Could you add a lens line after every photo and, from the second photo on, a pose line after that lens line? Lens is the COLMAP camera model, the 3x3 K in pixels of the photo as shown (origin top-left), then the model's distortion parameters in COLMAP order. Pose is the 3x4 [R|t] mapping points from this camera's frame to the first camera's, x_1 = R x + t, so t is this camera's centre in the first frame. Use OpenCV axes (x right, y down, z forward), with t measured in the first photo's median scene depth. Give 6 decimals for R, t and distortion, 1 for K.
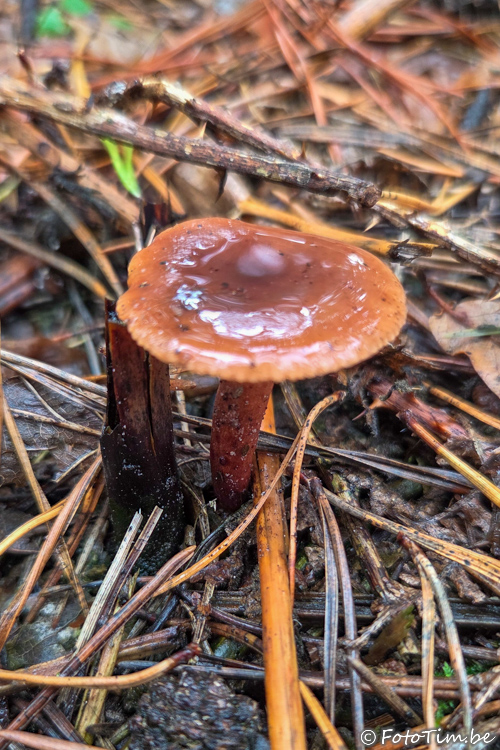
lens RADIAL K [[491.2, 0, 267.4], [0, 491.2, 379.1], [0, 0, 1]] dist [-0.000688, 0.002065]
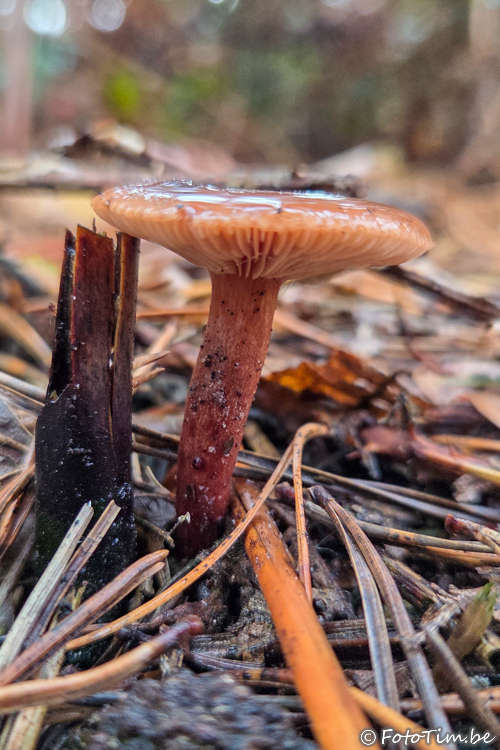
lens RADIAL K [[575.5, 0, 249.6], [0, 575.5, 374.9], [0, 0, 1]] dist [-0.004454, -0.009230]
pose [[0.995745, 0.014966, 0.090933, -0.106753], [0.010857, 0.960801, -0.277025, 0.322578], [-0.091515, 0.276834, 0.956550, 0.125959]]
